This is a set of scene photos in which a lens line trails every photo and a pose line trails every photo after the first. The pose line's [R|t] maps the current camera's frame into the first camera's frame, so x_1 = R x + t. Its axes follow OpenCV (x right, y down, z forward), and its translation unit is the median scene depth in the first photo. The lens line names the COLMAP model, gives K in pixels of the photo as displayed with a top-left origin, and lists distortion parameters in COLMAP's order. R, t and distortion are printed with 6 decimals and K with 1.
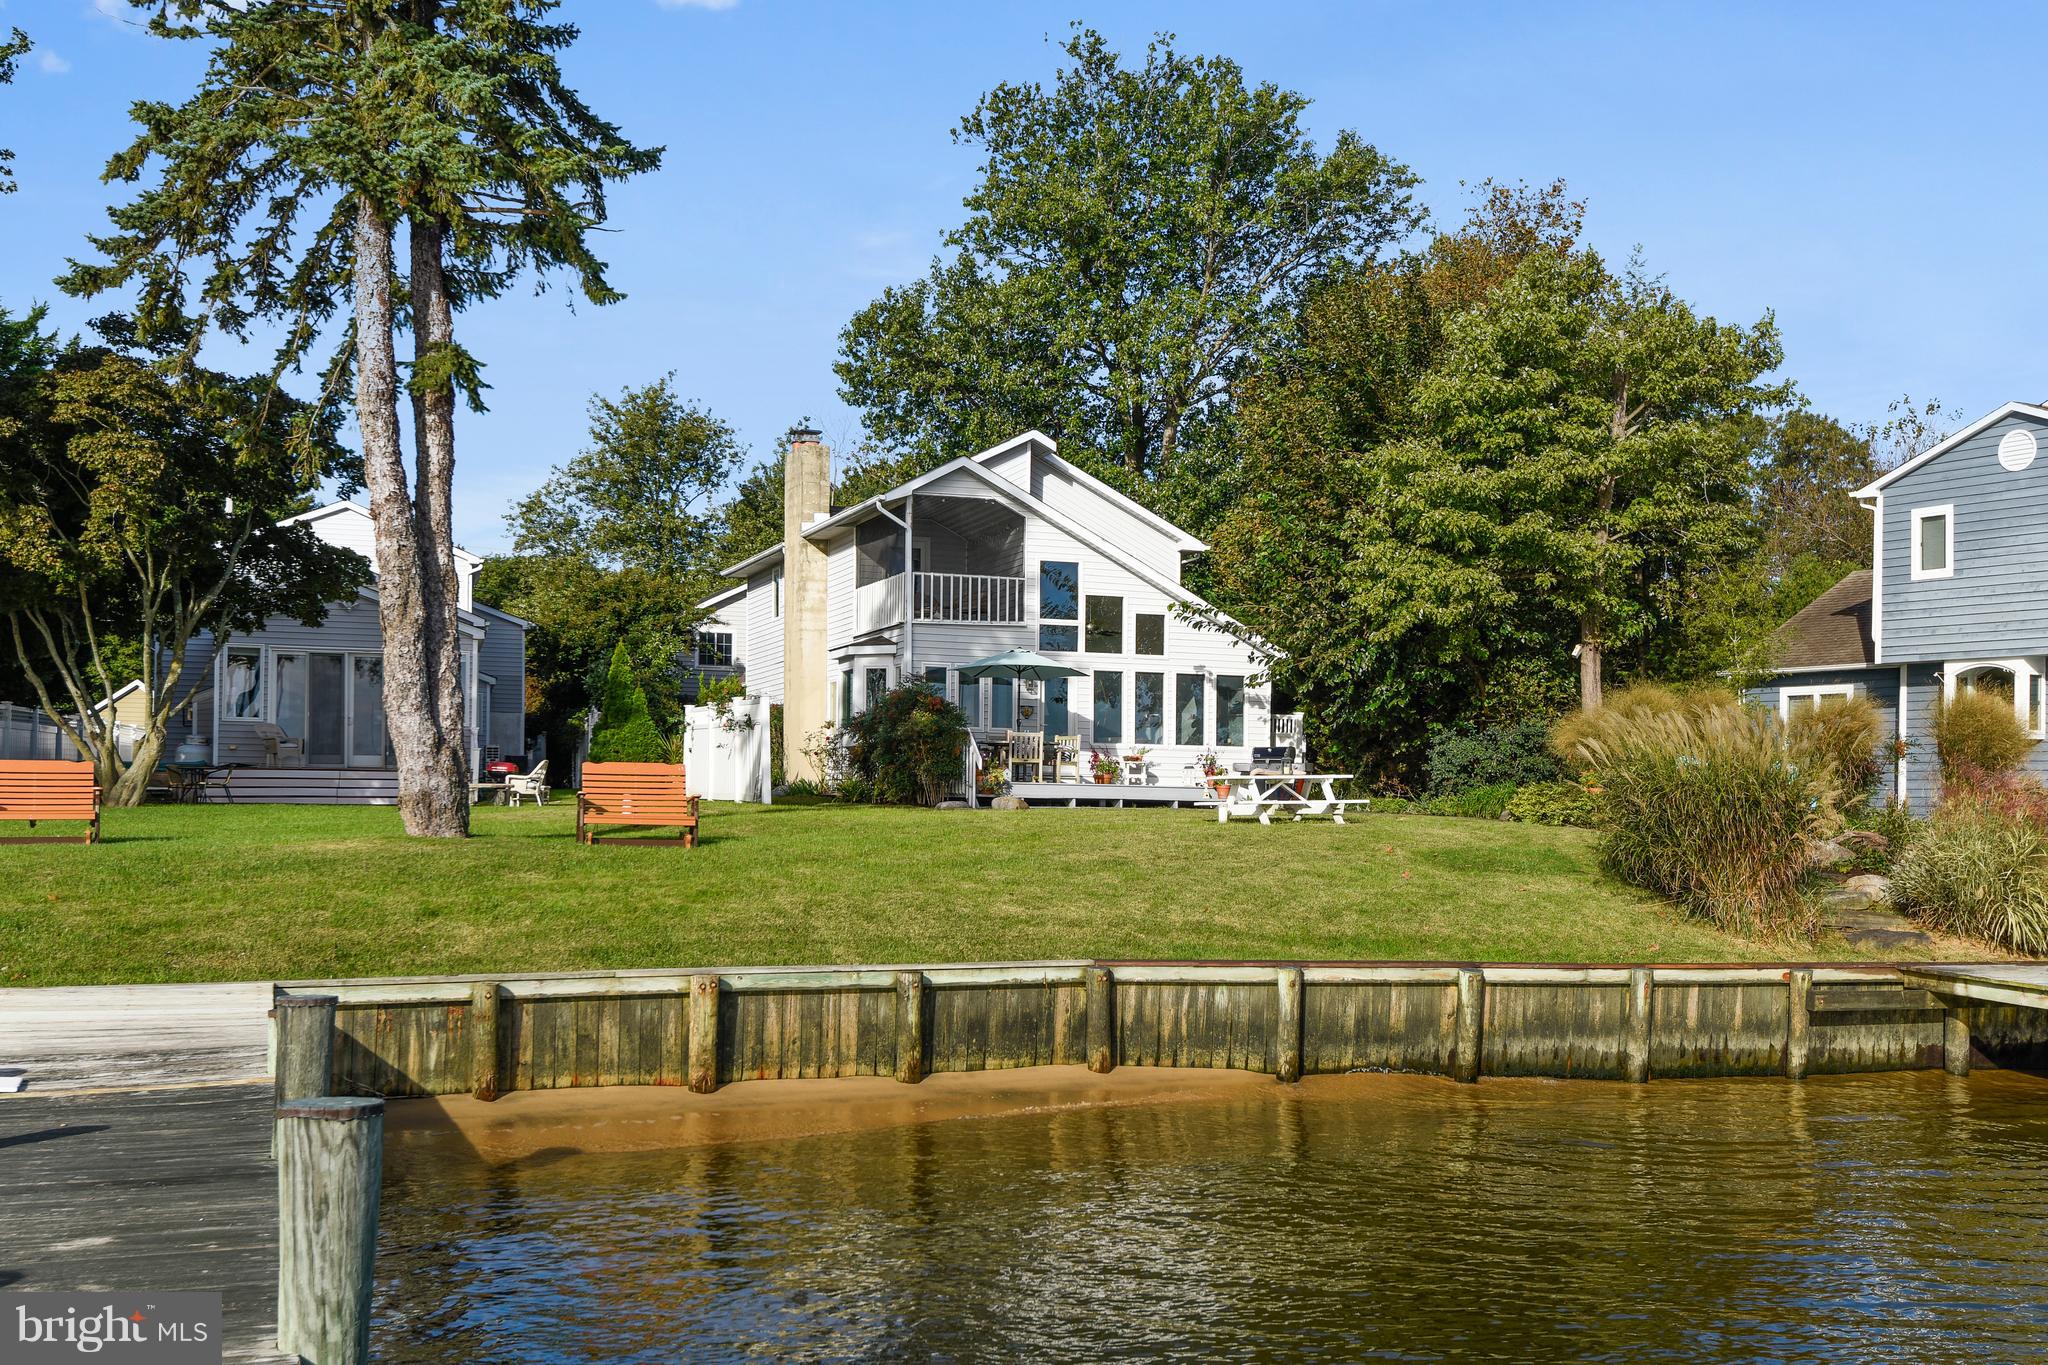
lens RADIAL K [[2059.9, 0, 1031.0], [0, 2059.9, 689.2], [0, 0, 1]] dist [0.008143, 0.000000]
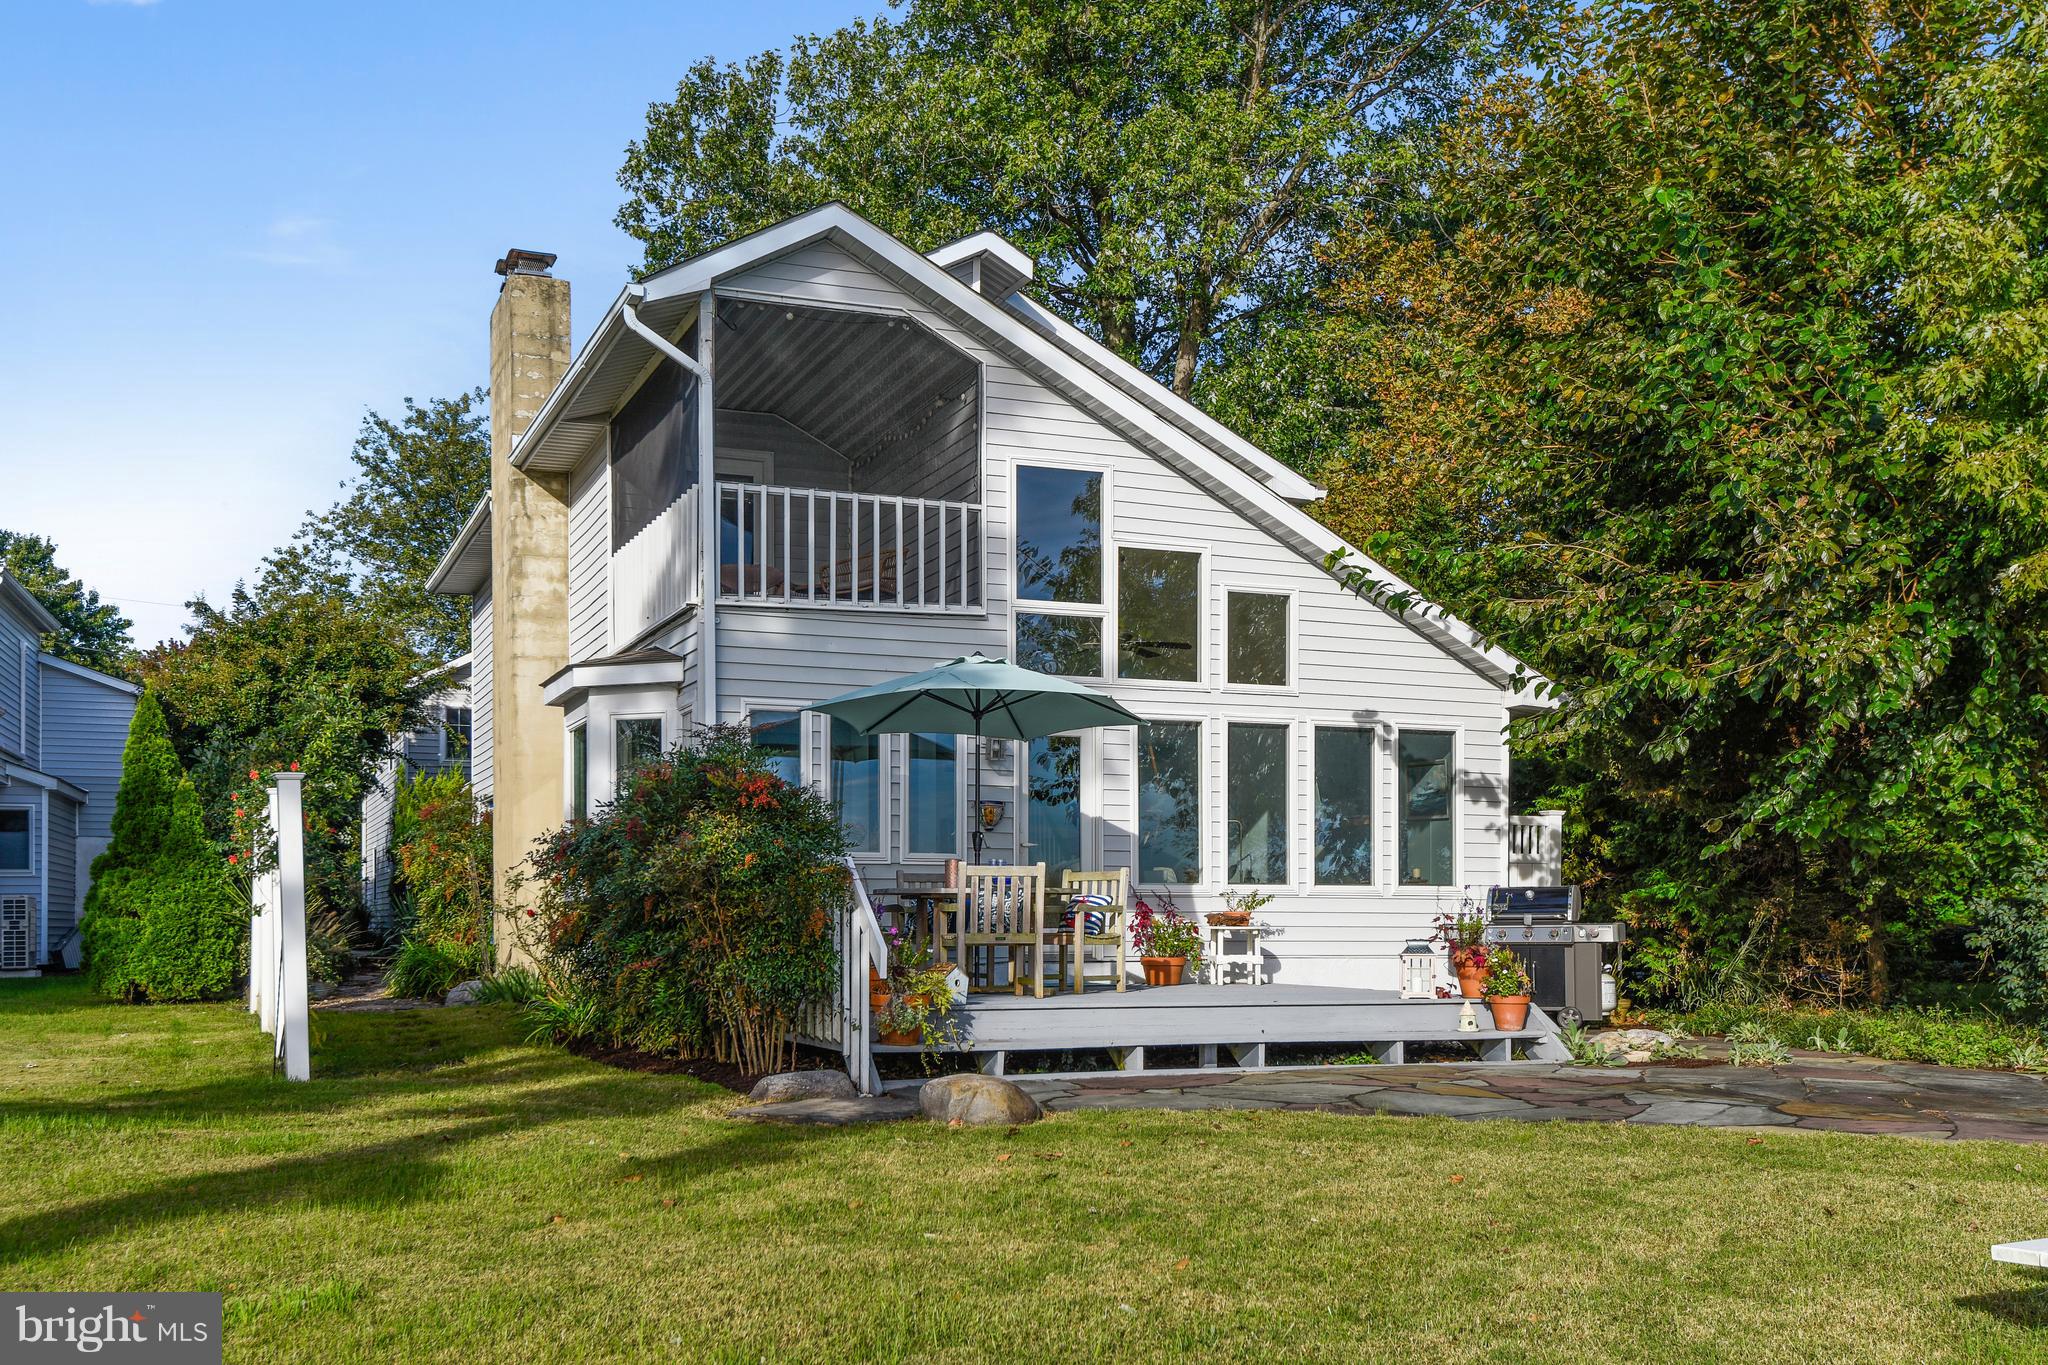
lens RADIAL K [[2059.9, 0, 1003.1], [0, 2059.9, 668.7], [0, 0, 1]] dist [0.008143, 0.000000]
pose [[0.999404, -0.011104, 0.032675, -0.012757], [0.013303, 0.997605, -0.067874, 0.009522], [-0.031843, 0.068268, 0.997159, 0.558991]]
